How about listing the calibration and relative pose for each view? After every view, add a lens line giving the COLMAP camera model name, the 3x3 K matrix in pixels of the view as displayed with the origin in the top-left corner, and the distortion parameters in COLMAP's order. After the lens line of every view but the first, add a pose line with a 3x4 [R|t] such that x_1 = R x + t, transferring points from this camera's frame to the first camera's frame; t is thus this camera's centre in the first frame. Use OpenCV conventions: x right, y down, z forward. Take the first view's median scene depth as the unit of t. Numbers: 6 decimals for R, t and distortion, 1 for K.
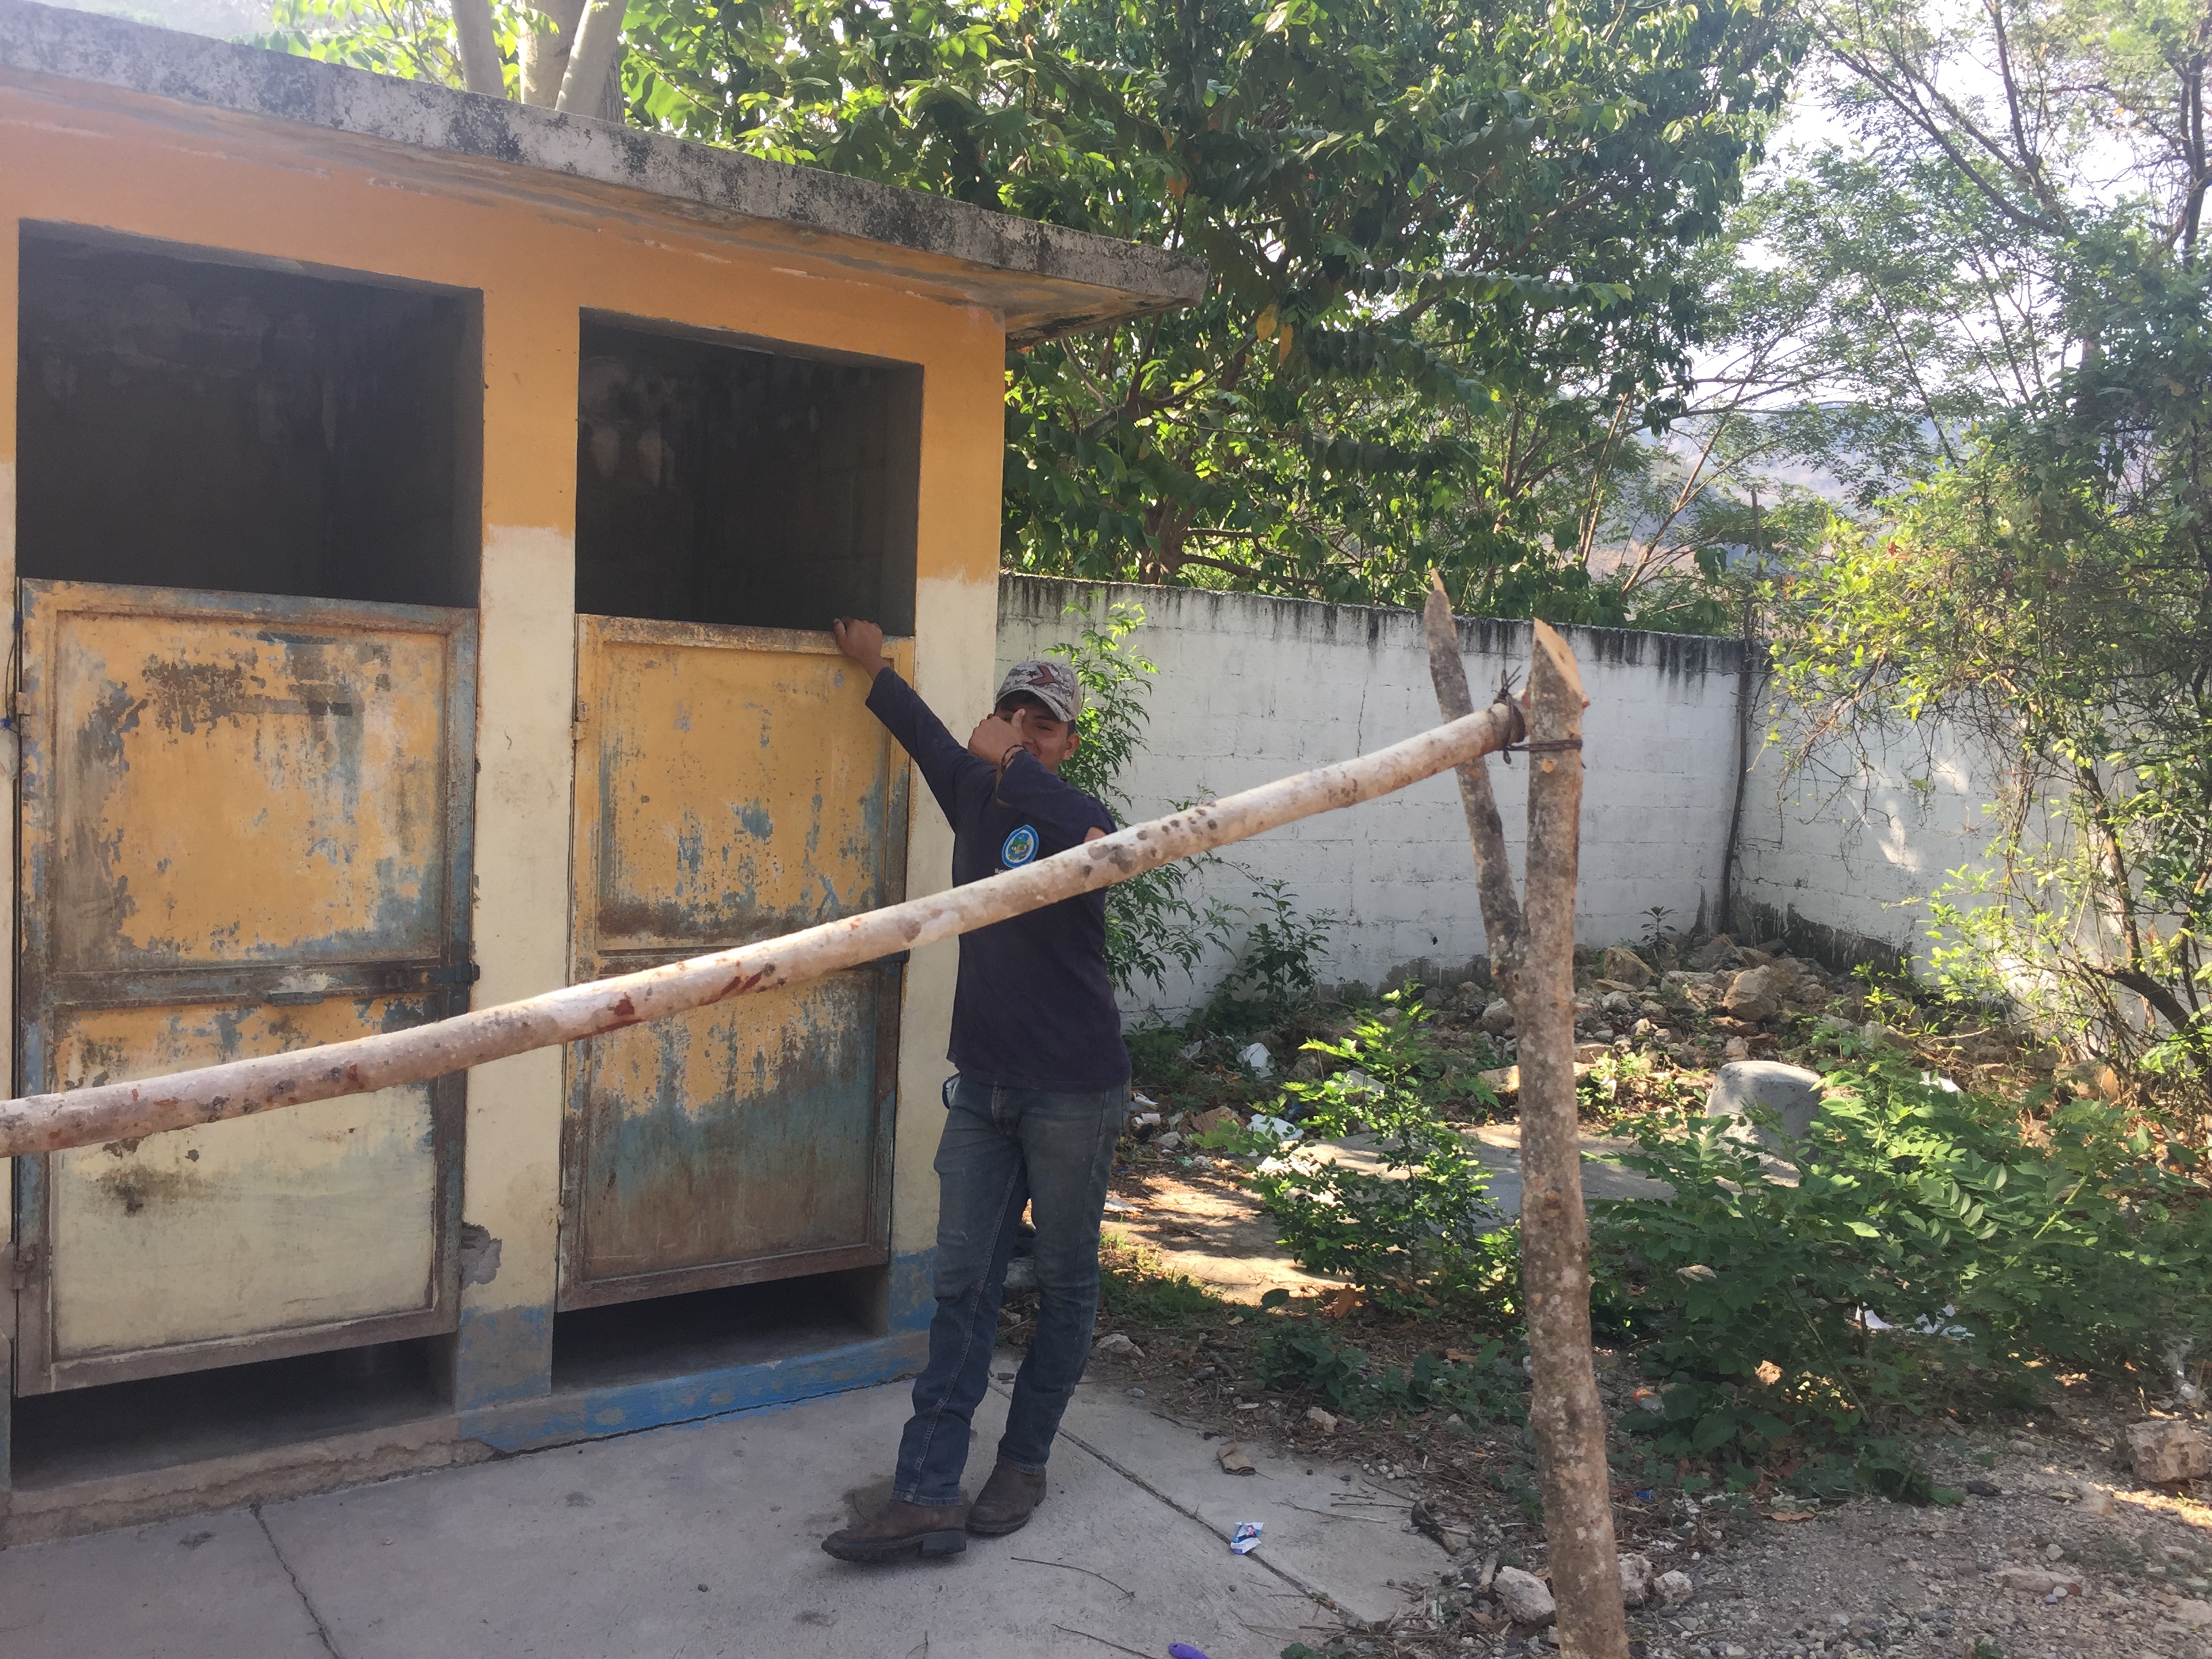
lens RADIAL K [[2001.6, 0, 1106.0], [0, 2001.6, 829.5], [0, 0, 1]] dist [0.008060, 0.005987]
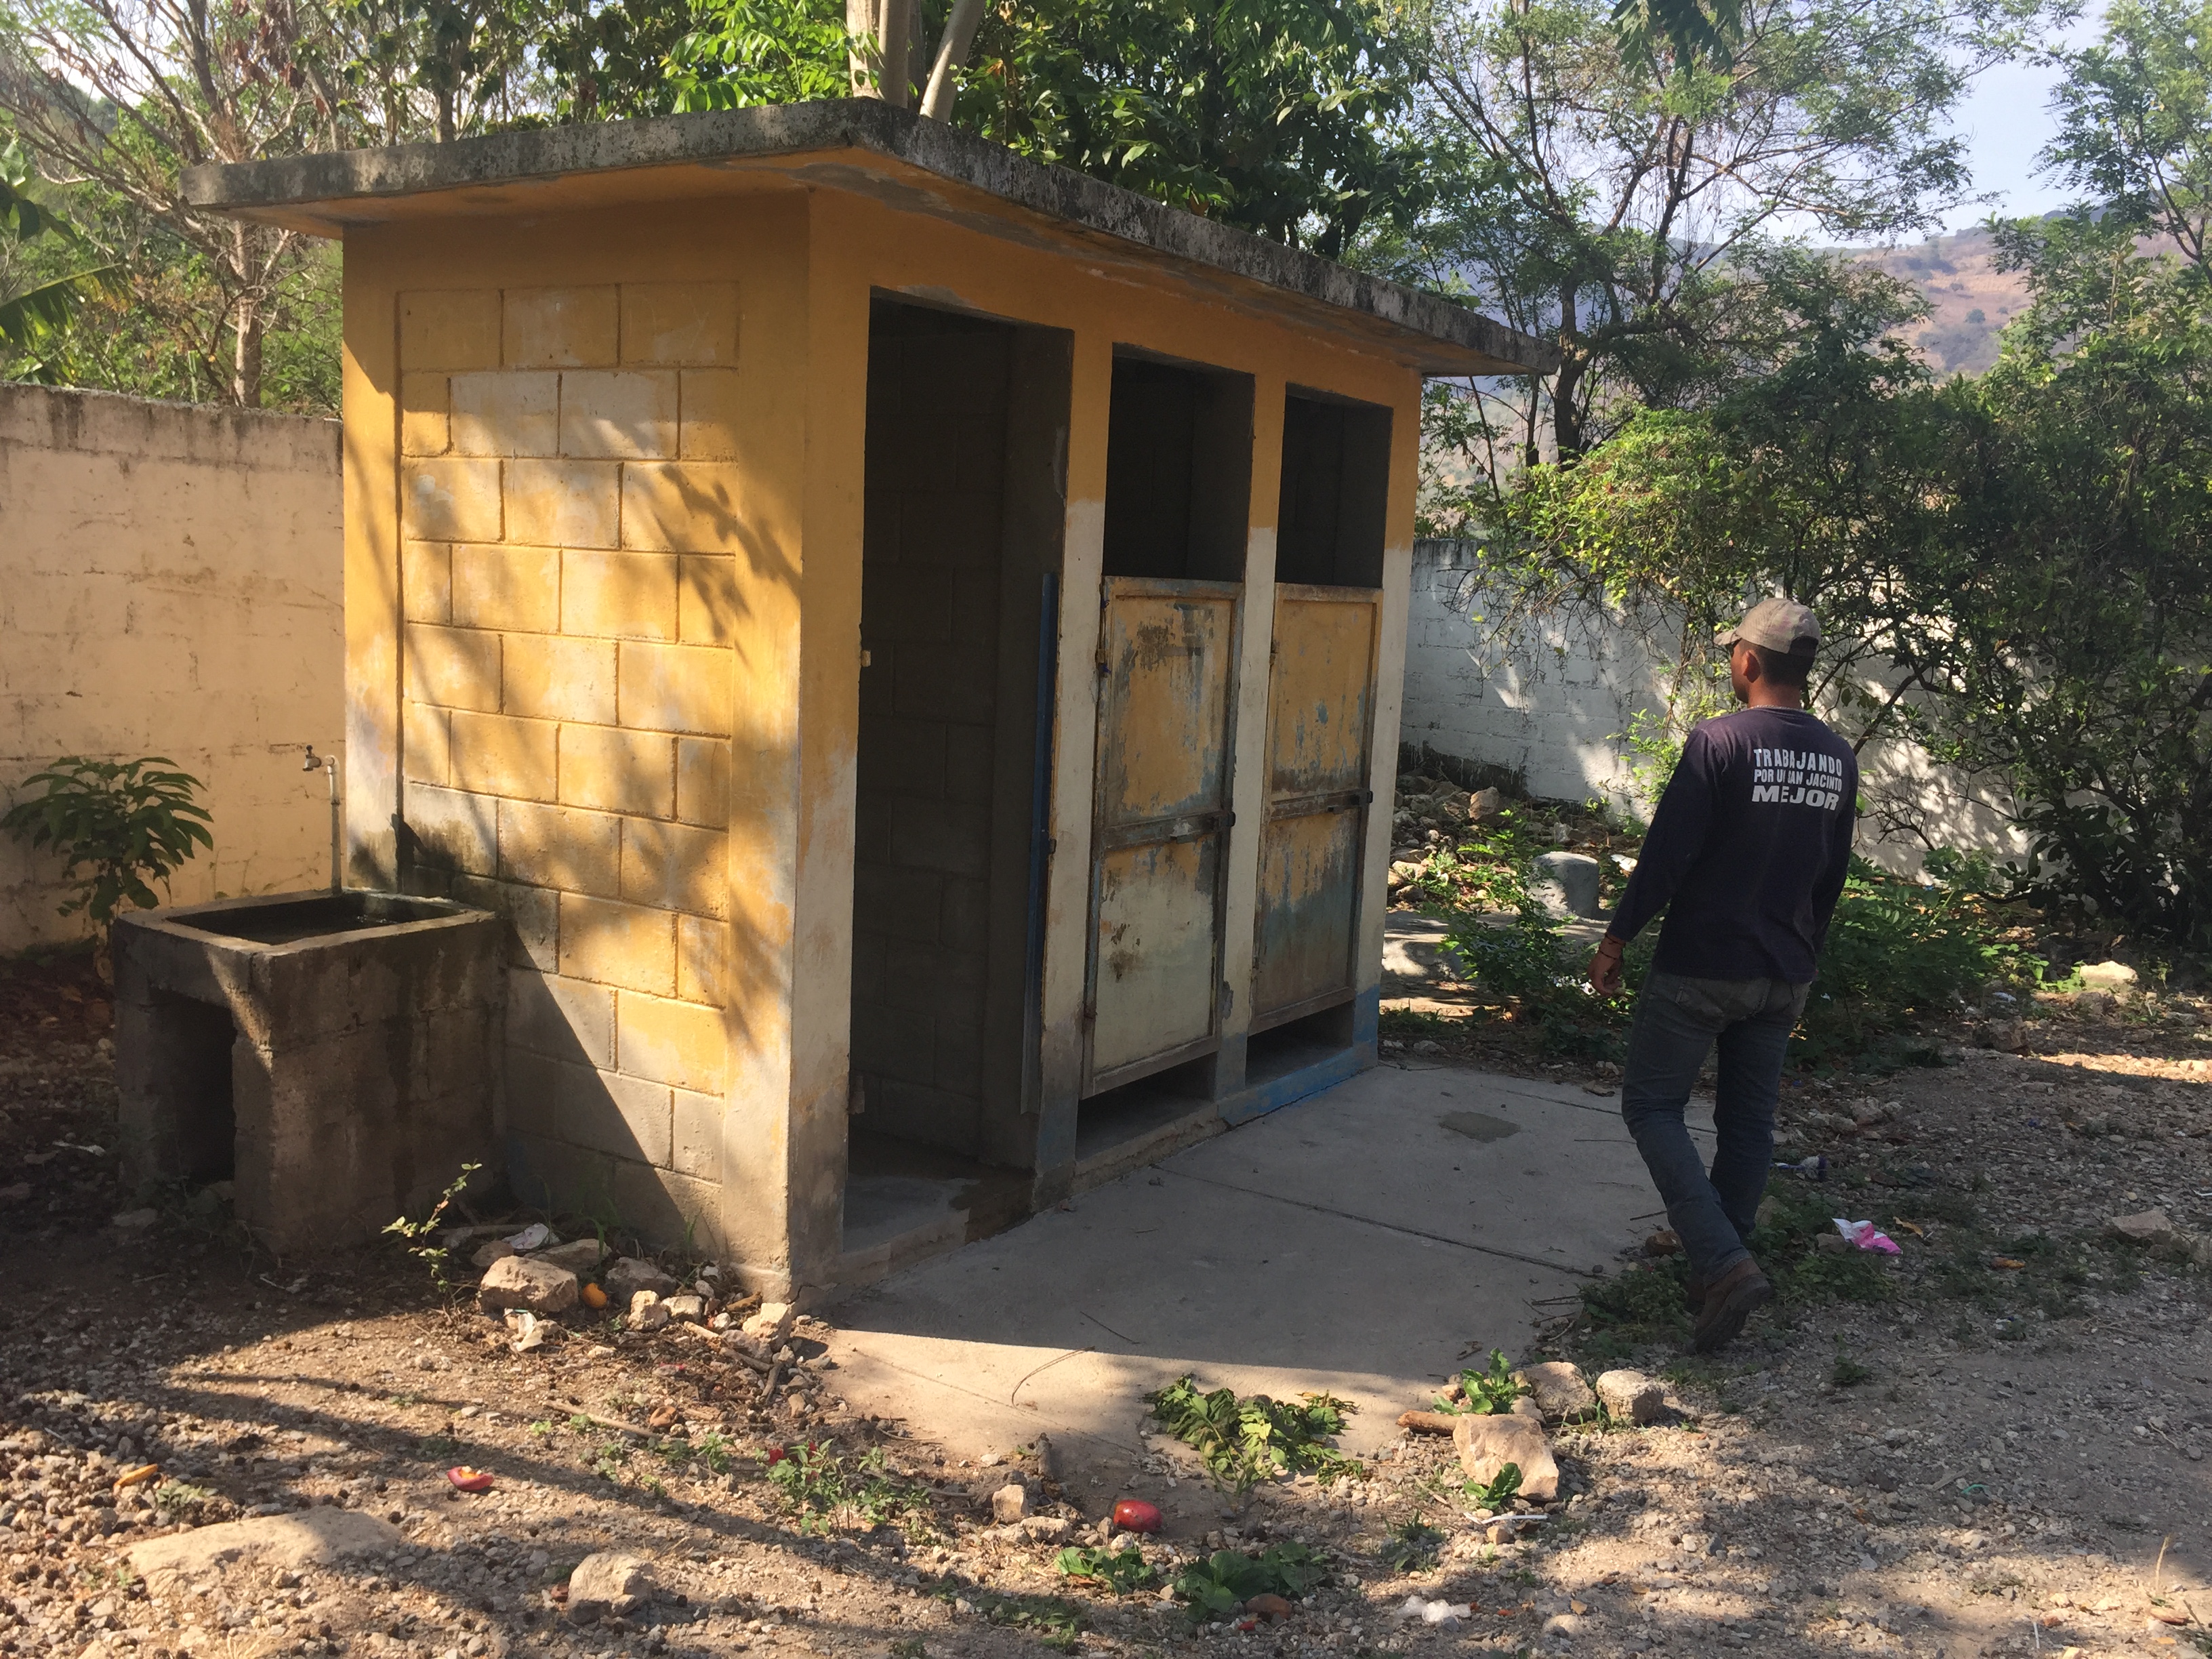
lens RADIAL K [[1948.0, 0, 1106.0], [0, 1948.0, 829.5], [0, 0, 1]] dist [0.057553, -0.118289]
pose [[0.932211, -0.047900, 0.358731, -0.954101], [0.017915, 0.996095, 0.086450, -0.052569], [-0.361471, -0.074163, 0.929429, -0.367999]]
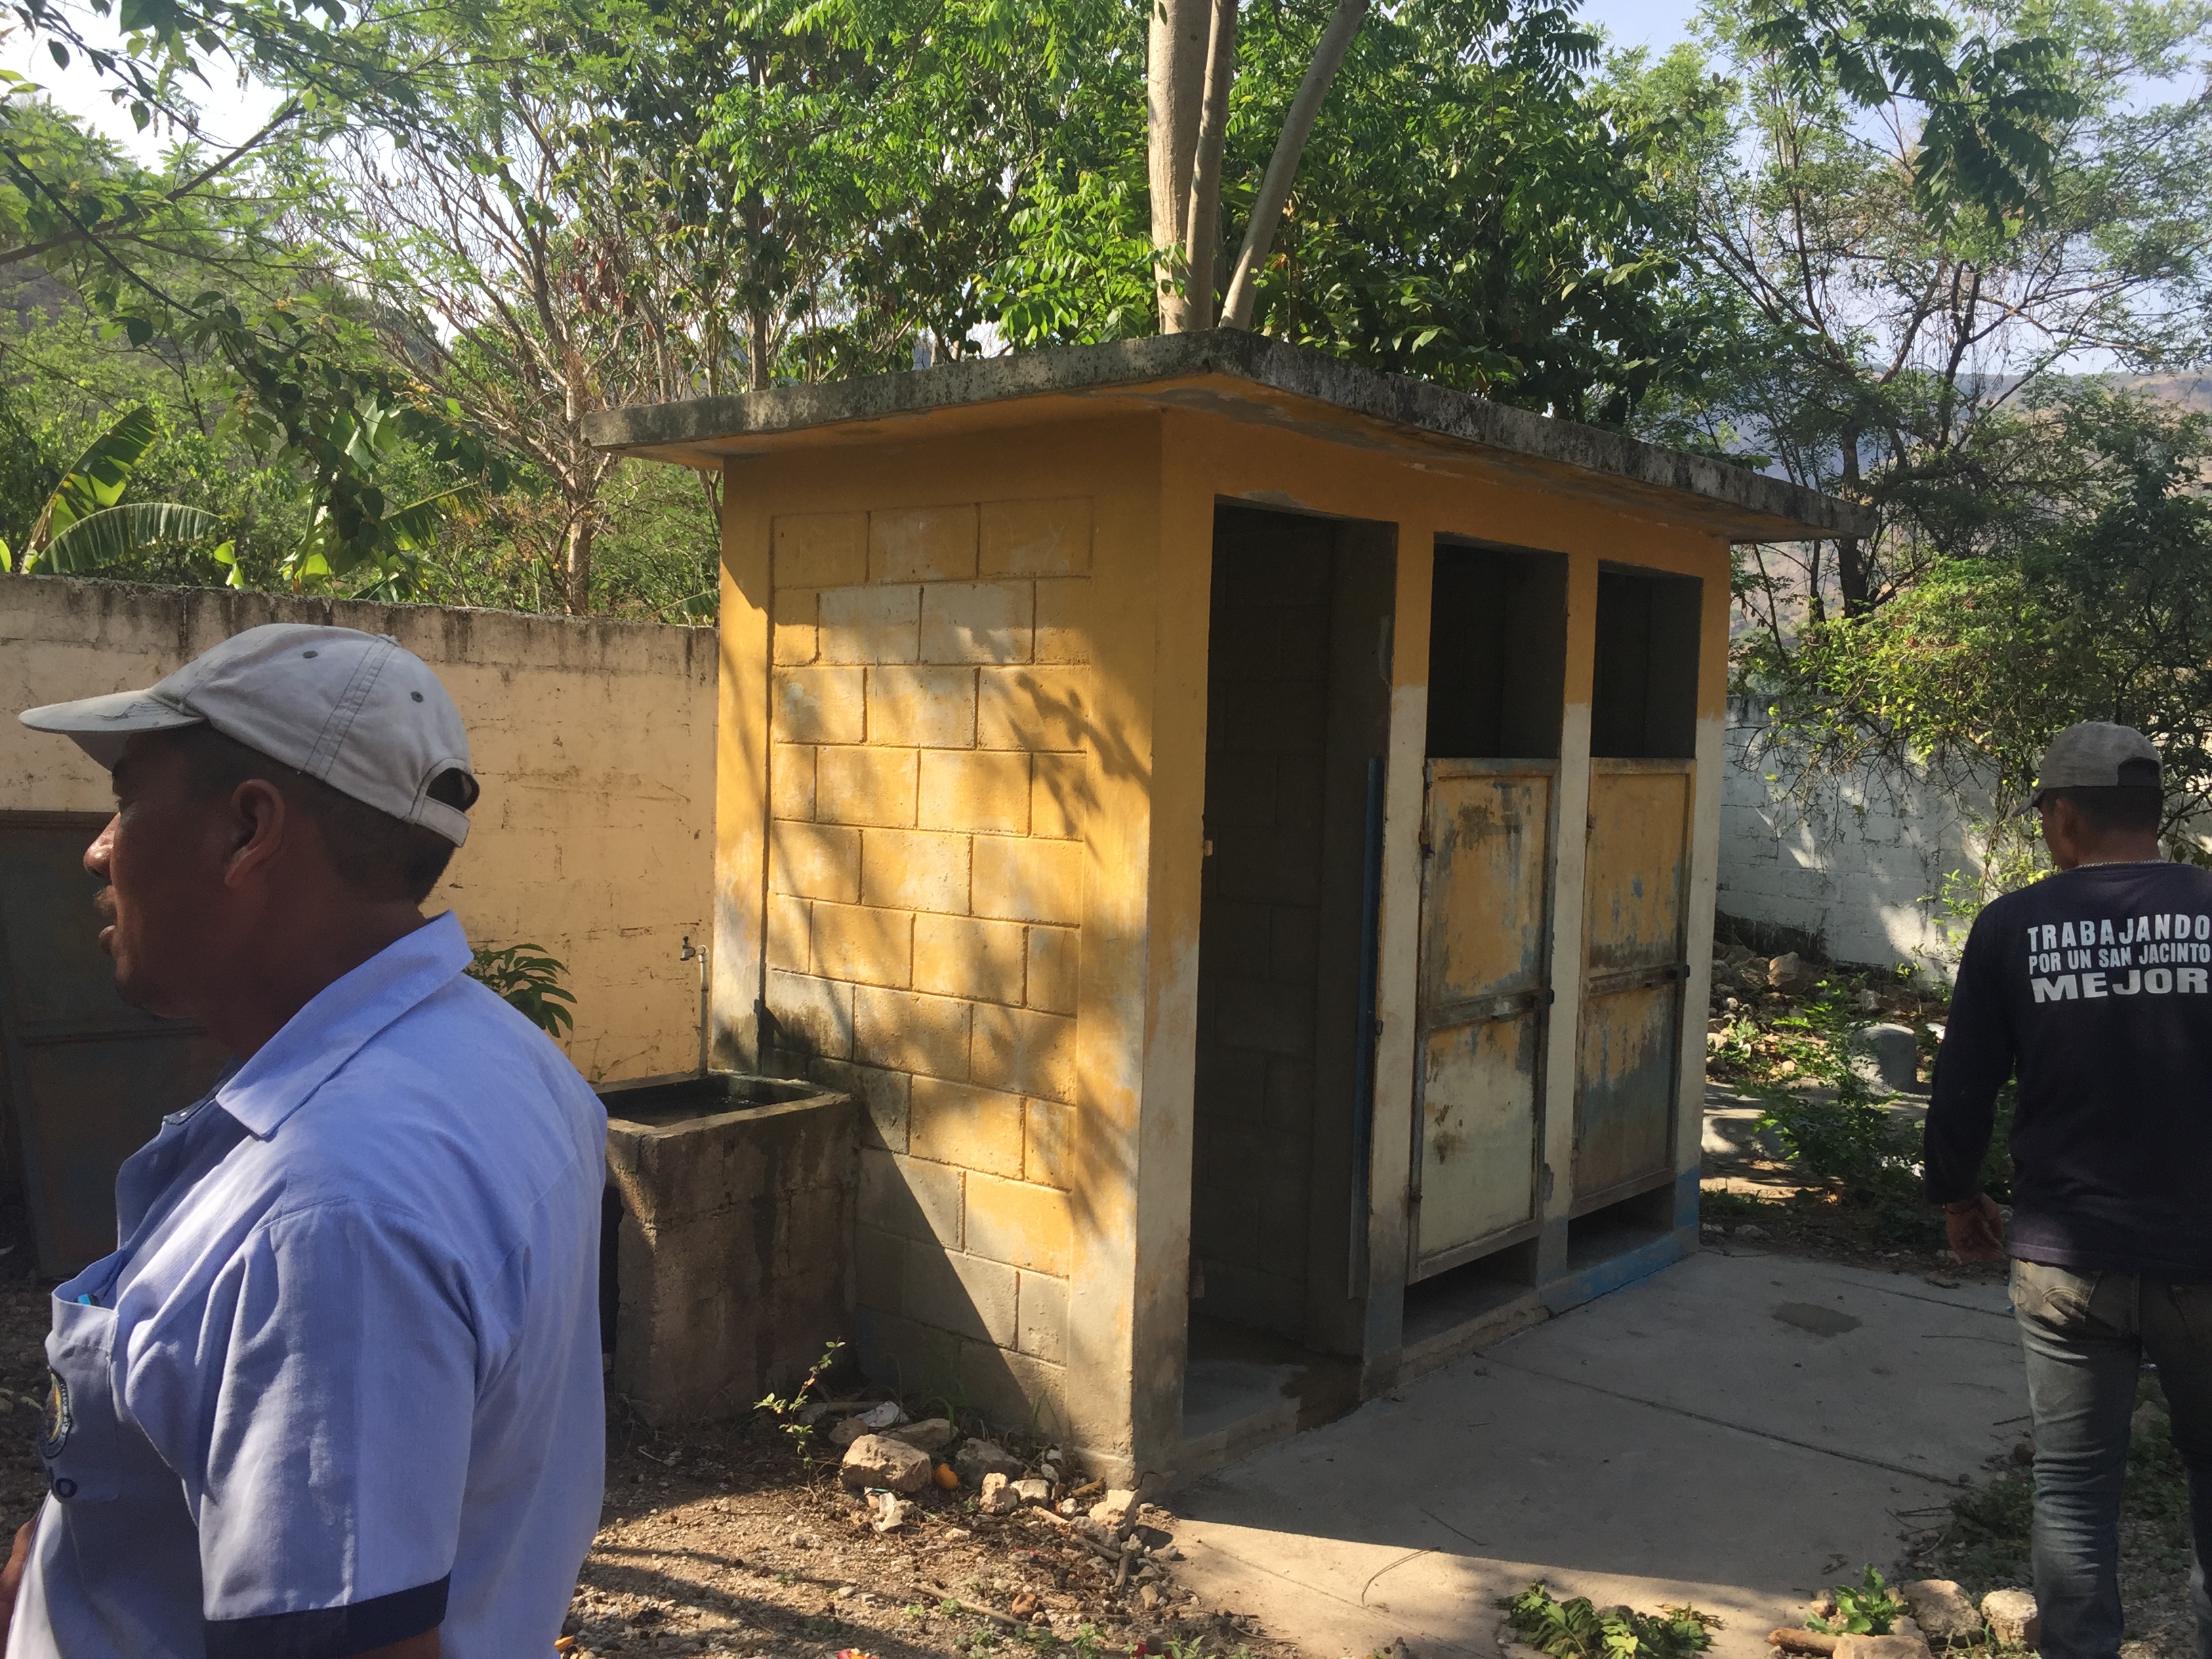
lens RADIAL K [[1960.5, 0, 1073.4], [0, 1960.5, 821.6], [0, 0, 1]] dist [0.076563, -0.150470]
pose [[0.973085, -0.031928, 0.228226, -1.013934], [0.033265, 0.999445, -0.002016, -0.070942], [-0.228035, 0.009554, 0.973606, -0.379366]]
